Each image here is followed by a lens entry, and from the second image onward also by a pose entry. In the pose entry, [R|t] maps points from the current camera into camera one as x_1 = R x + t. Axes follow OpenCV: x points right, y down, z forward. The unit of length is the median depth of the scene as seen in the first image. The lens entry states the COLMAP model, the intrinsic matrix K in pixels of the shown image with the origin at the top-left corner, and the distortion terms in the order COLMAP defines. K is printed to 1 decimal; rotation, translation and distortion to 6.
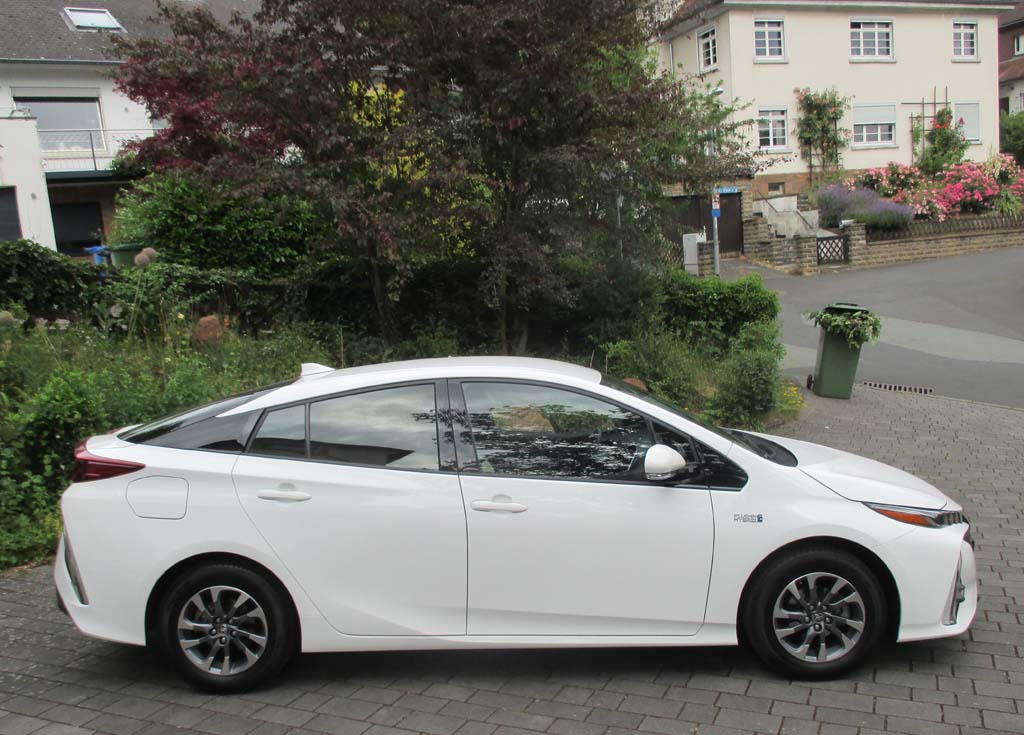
lens RADIAL K [[904.6, 0, 507.7], [0, 904.6, 373.2], [0, 0, 1]] dist [-0.032716, -0.002669]
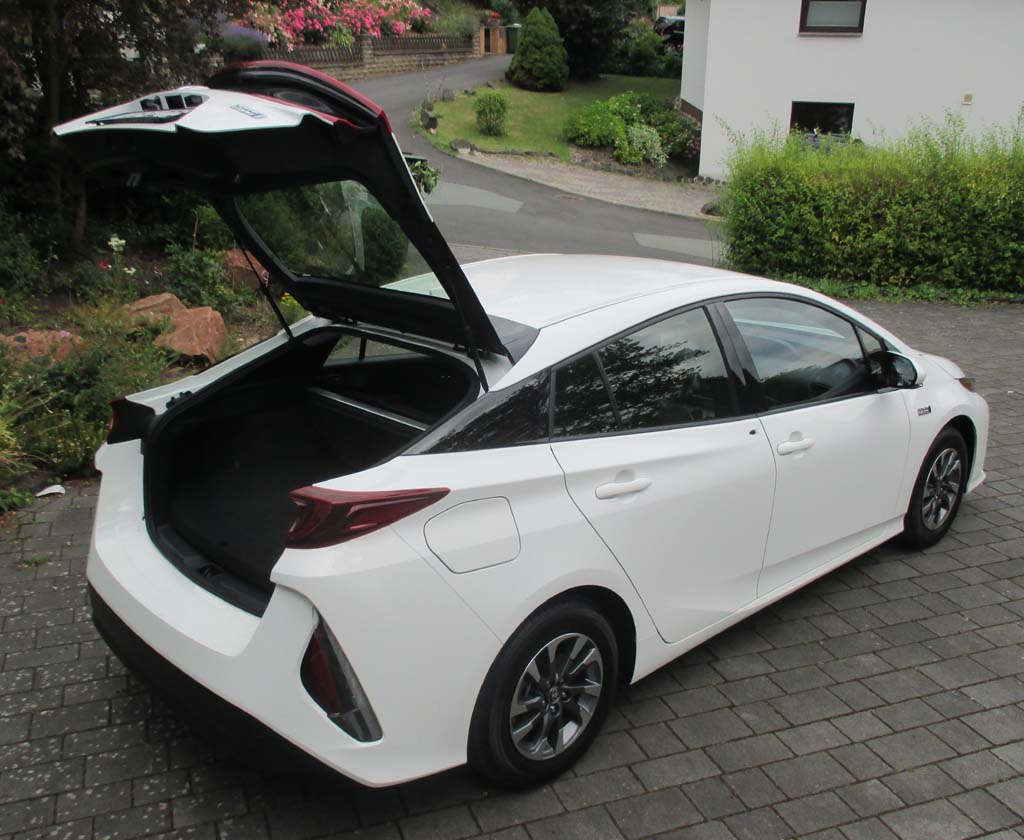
lens RADIAL K [[981.0, 0, 493.2], [0, 981.0, 404.8], [0, 0, 1]] dist [-0.040063, 0.000000]
pose [[0.758845, -0.159961, 0.631322, -0.240987], [0.035716, 0.978130, 0.204903, -0.026555], [-0.650291, -0.132942, 0.747962, 0.152157]]
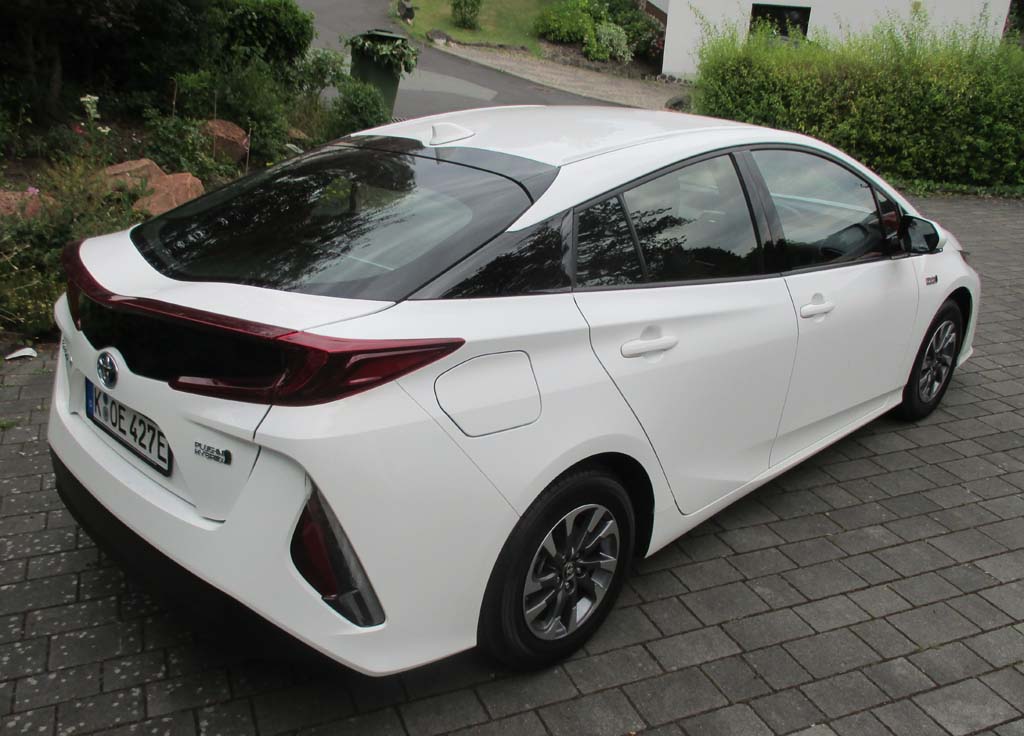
lens RADIAL K [[904.6, 0, 509.2], [0, 904.6, 372.3], [0, 0, 1]] dist [-0.032716, -0.002669]
pose [[0.727382, -0.207520, 0.654103, -0.224018], [0.009063, 0.956002, 0.293221, -0.010500], [-0.686173, -0.207355, 0.697259, 0.187064]]
